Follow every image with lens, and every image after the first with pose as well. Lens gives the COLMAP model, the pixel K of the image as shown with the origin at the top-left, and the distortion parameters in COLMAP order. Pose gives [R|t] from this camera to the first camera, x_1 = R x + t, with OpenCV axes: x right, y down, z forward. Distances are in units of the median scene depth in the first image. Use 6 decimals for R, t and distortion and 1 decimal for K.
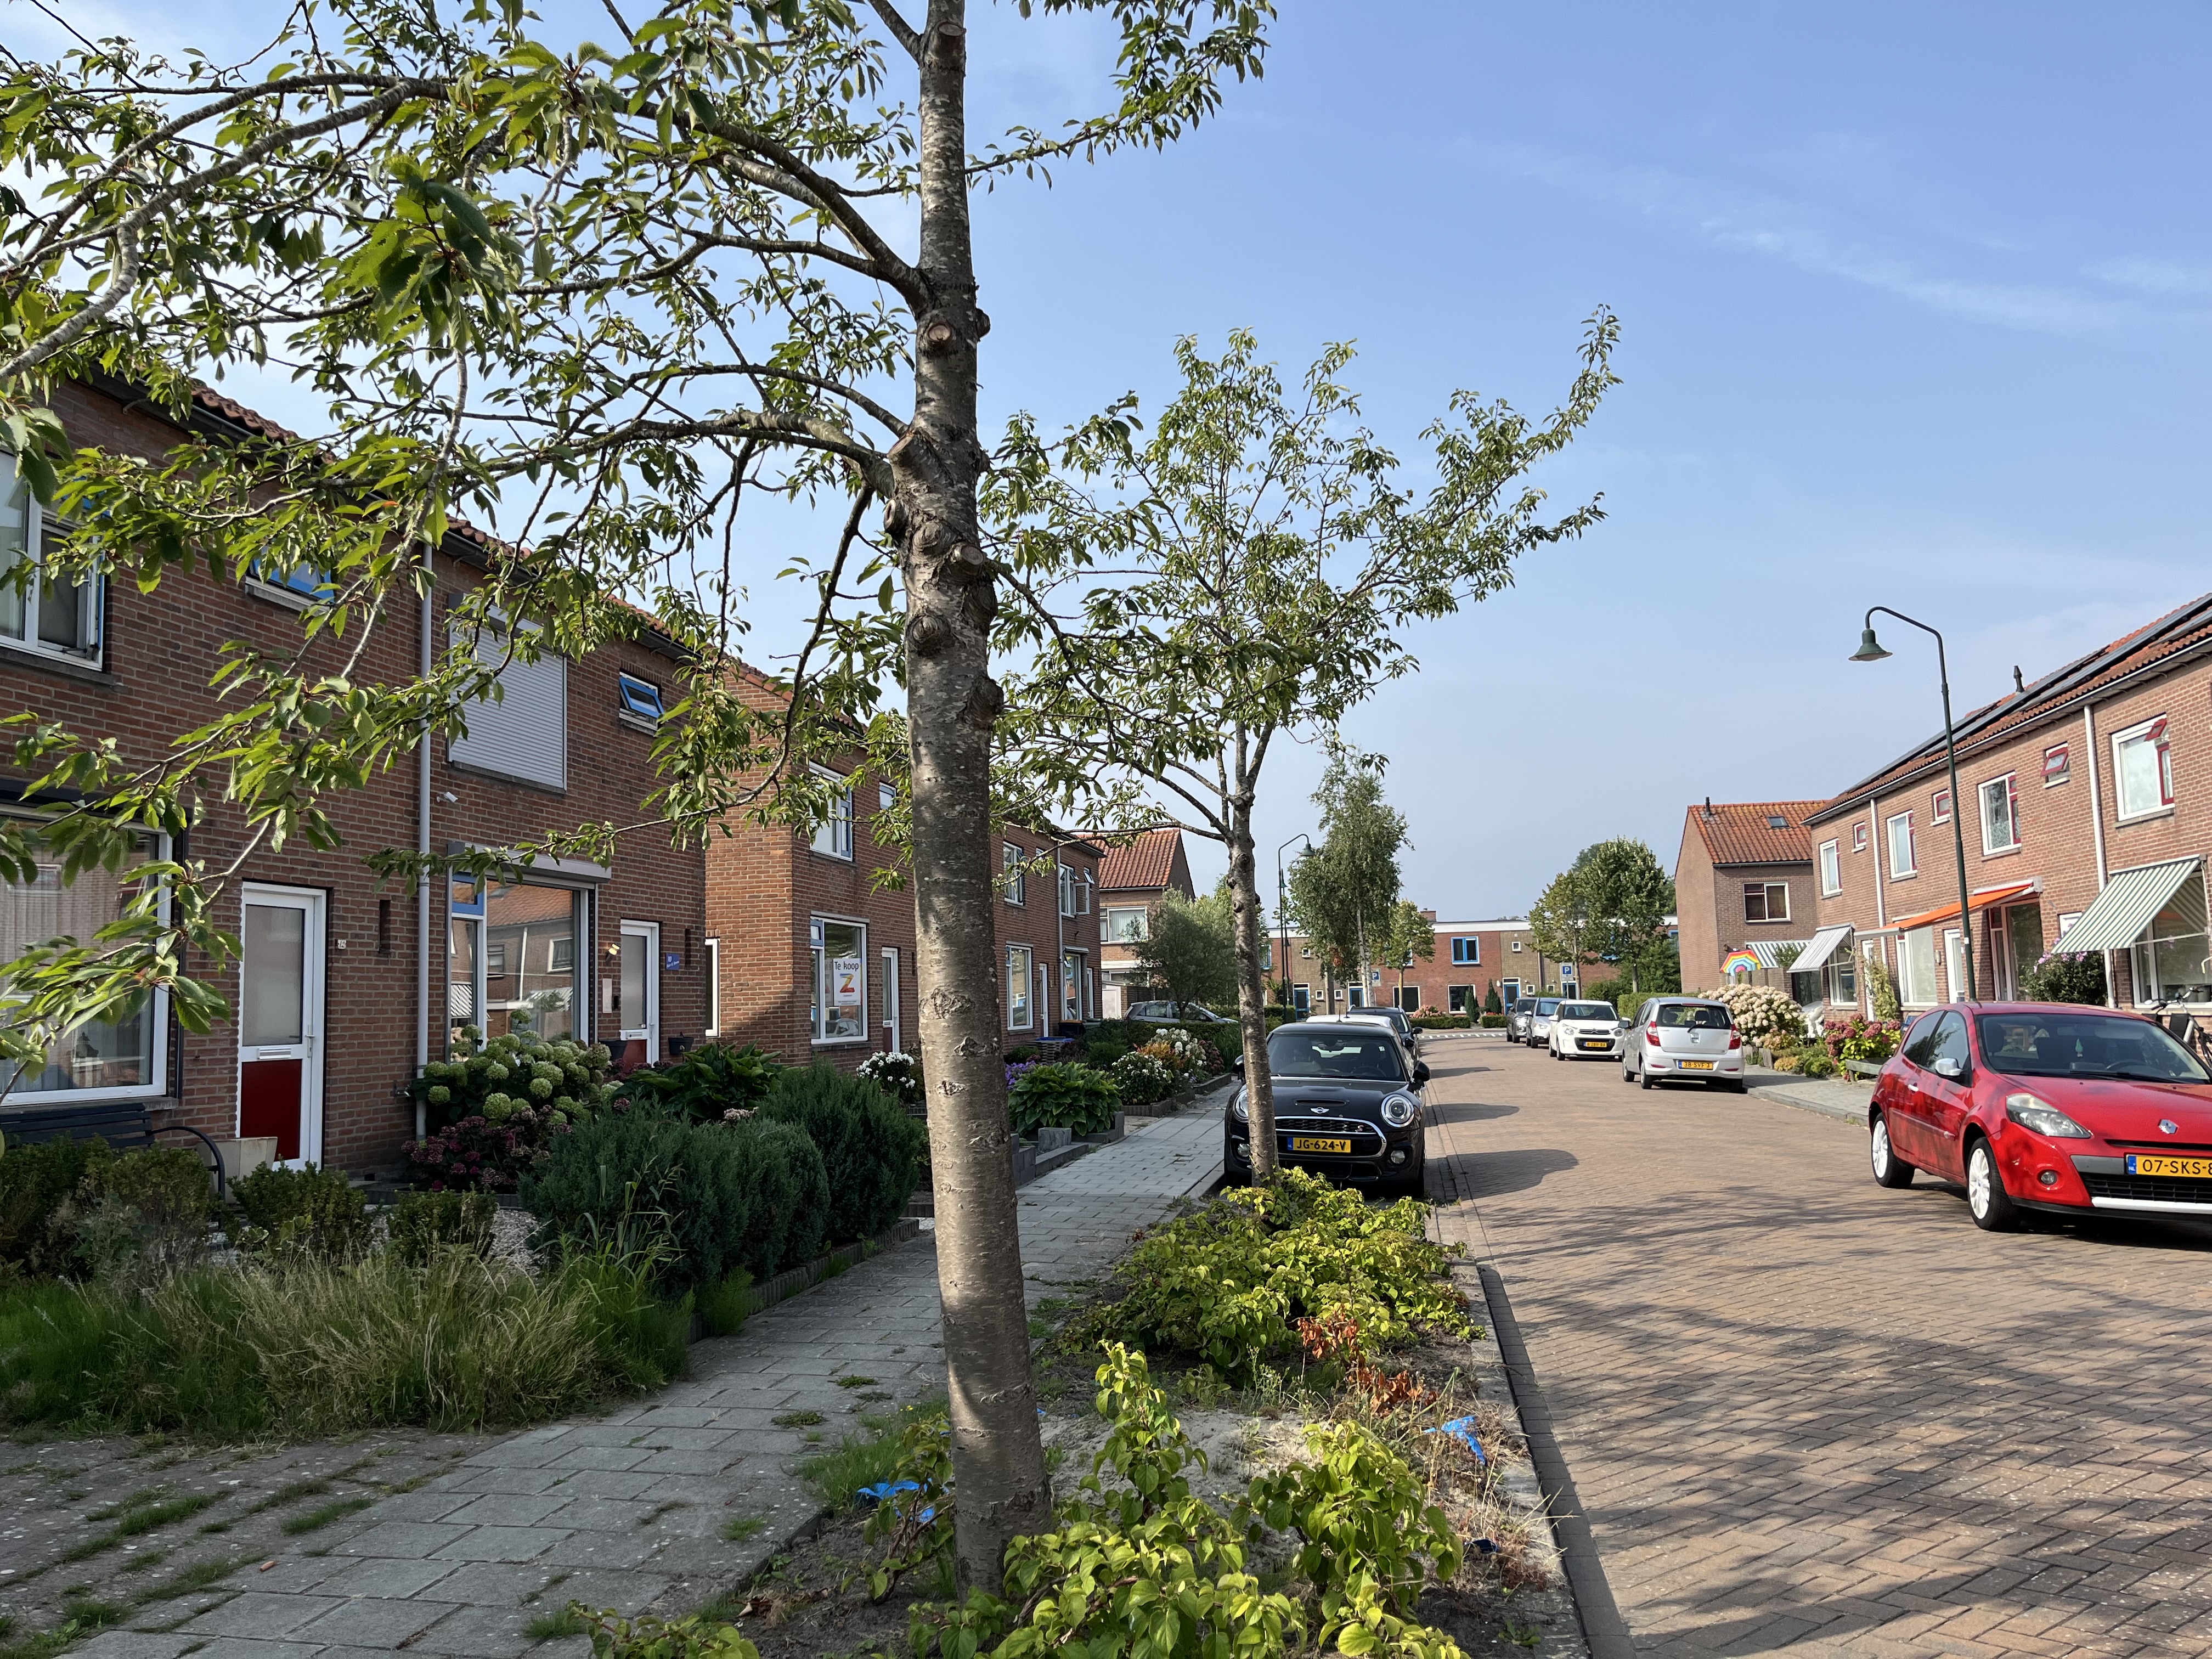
lens RADIAL K [[1672.8, 0, 1074.1], [0, 1672.8, 831.1], [0, 0, 1]] dist [0.119749, -0.222859]
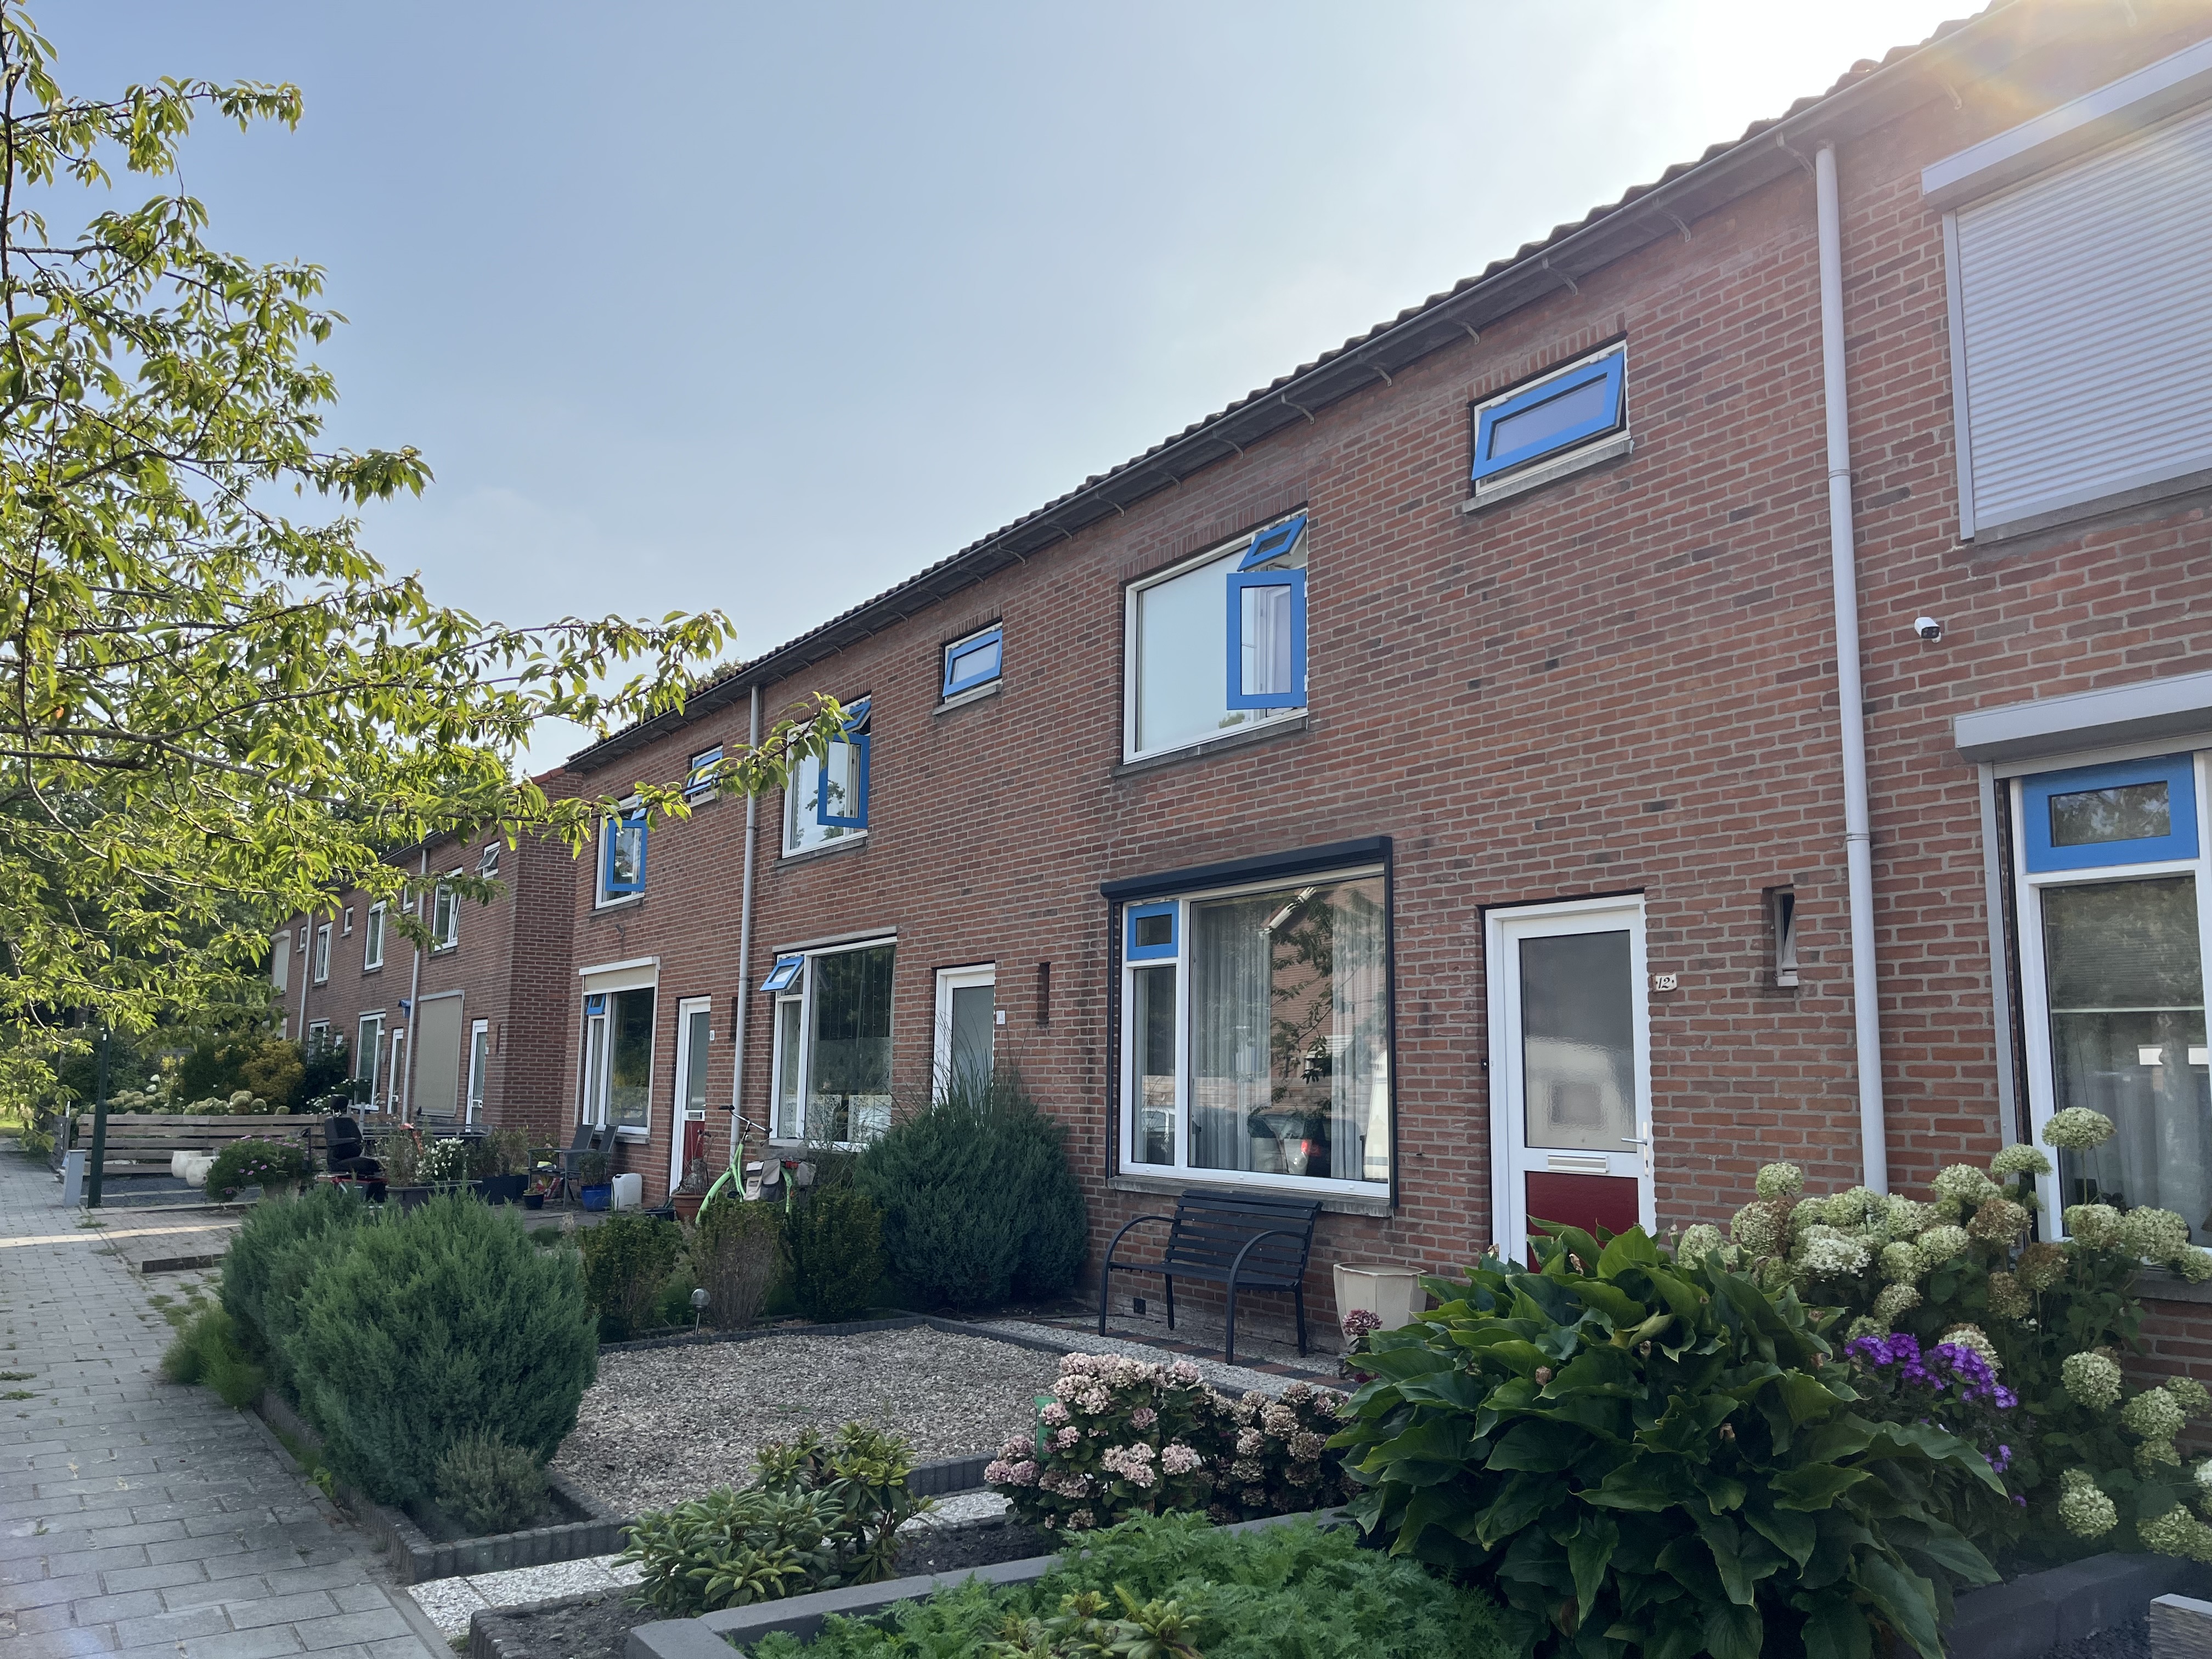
lens RADIAL K [[1672.8, 0, 1074.1], [0, 1672.8, 831.1], [0, 0, 1]] dist [0.119749, -0.222859]
pose [[-0.720709, -0.075573, -0.689107, 0.100335], [0.090221, 0.975361, -0.201324, 0.102710], [0.687342, -0.207268, -0.696133, 1.147620]]
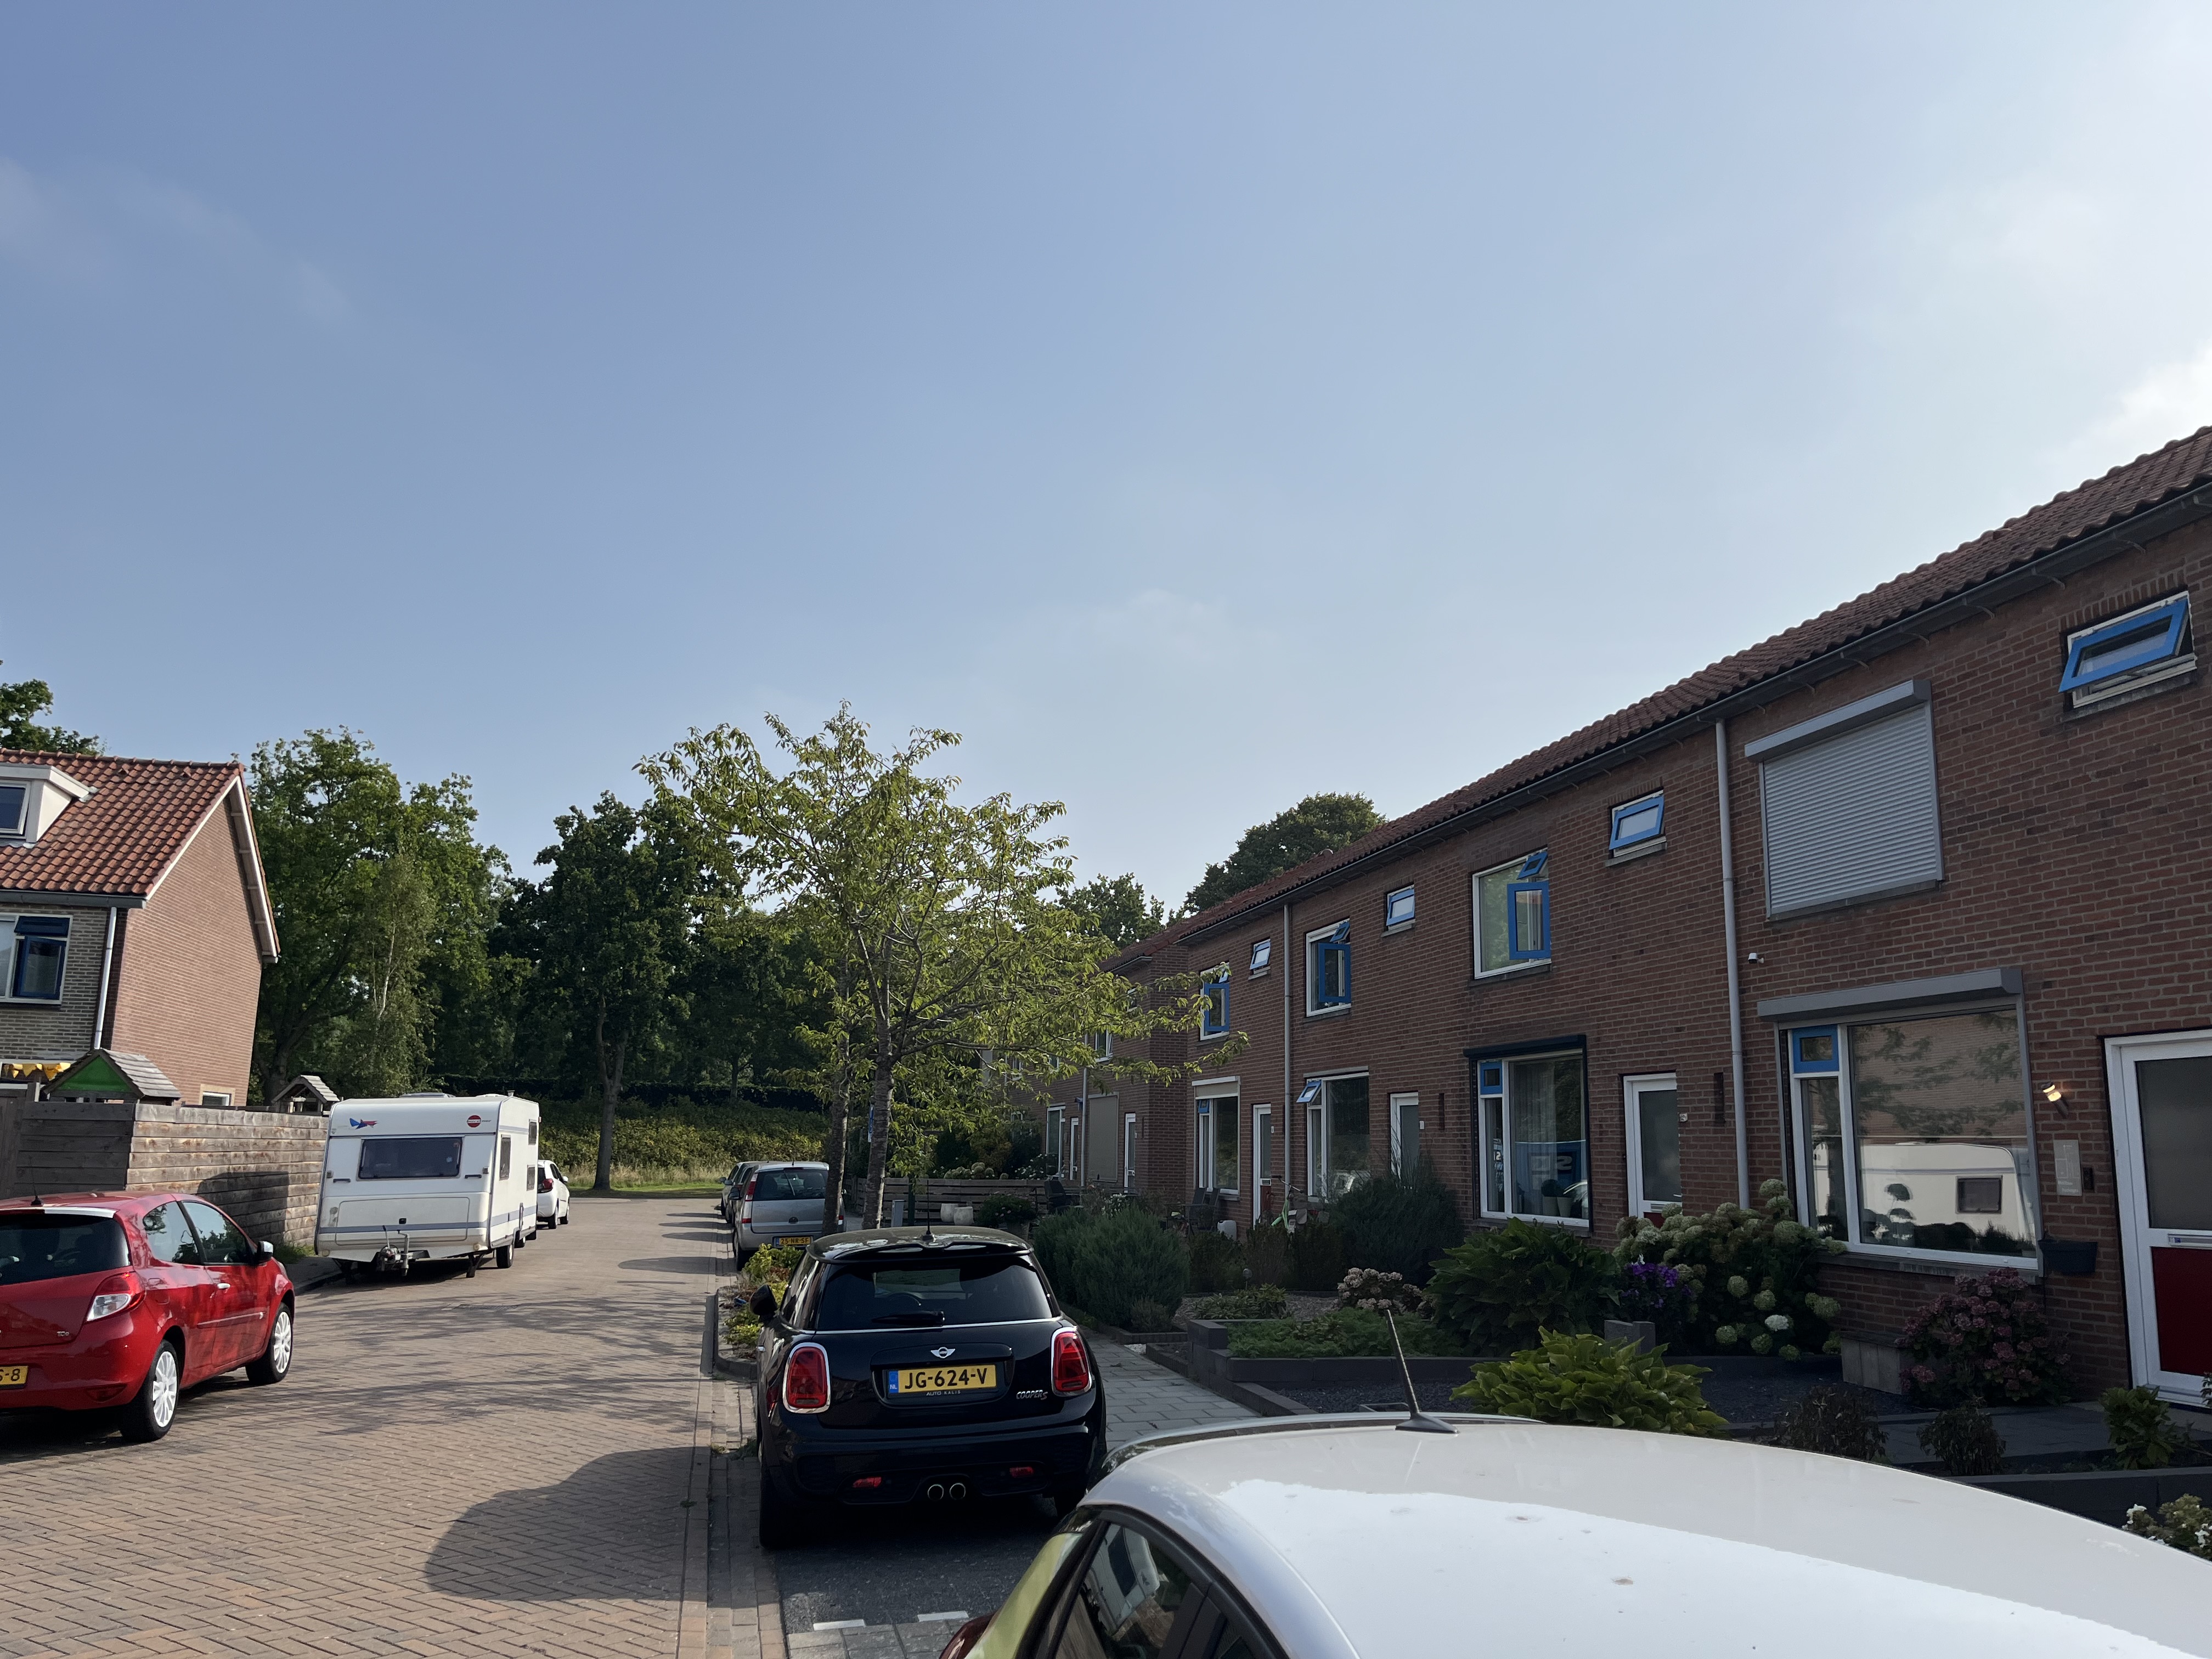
lens RADIAL K [[1676.3, 0, 1106.0], [0, 1676.3, 829.5], [0, 0, 1]] dist [0.061197, -0.072202]
pose [[-0.913343, -0.053812, -0.403620, 0.375712], [0.062859, 0.960714, -0.270328, 0.149707], [0.402310, -0.272273, -0.874079, 1.728758]]
